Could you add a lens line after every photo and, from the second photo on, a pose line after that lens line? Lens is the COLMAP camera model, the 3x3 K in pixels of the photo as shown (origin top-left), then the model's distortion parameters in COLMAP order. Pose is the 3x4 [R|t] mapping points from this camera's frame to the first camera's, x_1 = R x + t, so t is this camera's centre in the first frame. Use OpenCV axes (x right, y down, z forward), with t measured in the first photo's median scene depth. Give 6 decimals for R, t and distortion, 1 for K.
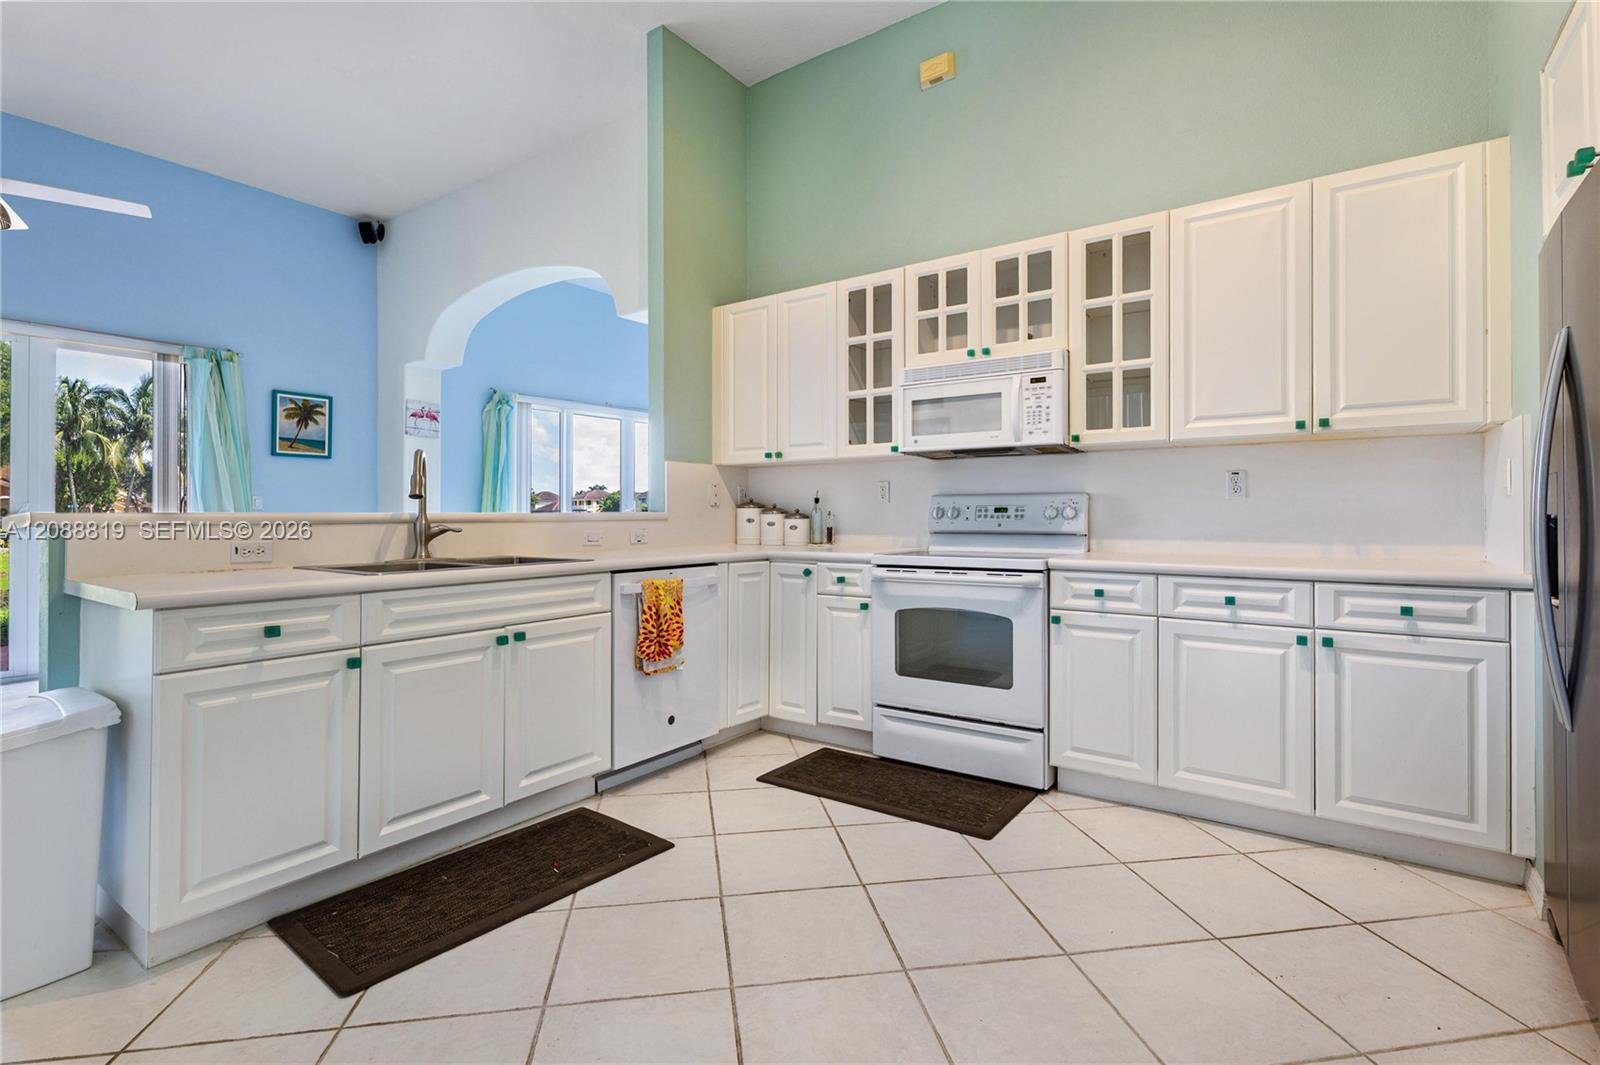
lens RADIAL K [[755.7, 0, 801.2], [0, 755.7, 508.1], [0, 0, 1]] dist [-0.001331, 0.001289]
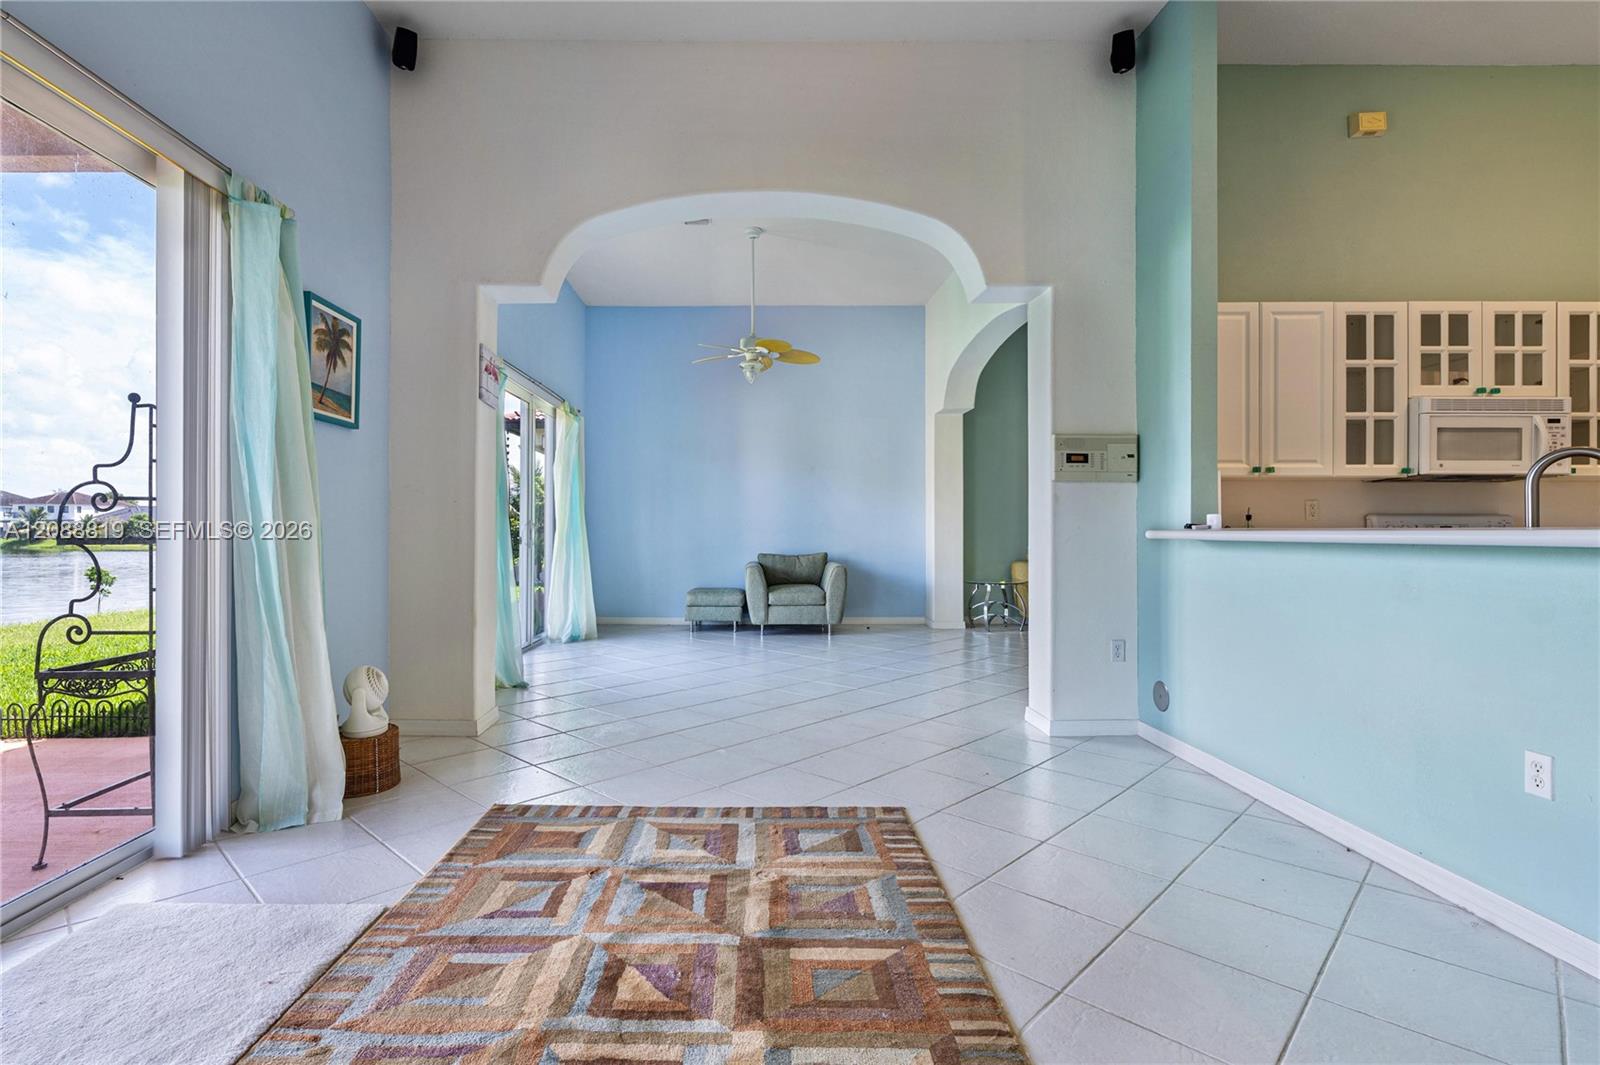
lens RADIAL K [[776.6, 0, 752.8], [0, 776.6, 535.9], [0, 0, 1]] dist [0.004078, 0.000241]
pose [[0.817760, 0.001322, 0.575558, -1.352110], [-0.008603, 0.999914, 0.009928, 0.012025], [-0.575495, -0.013070, 0.817701, 0.667822]]
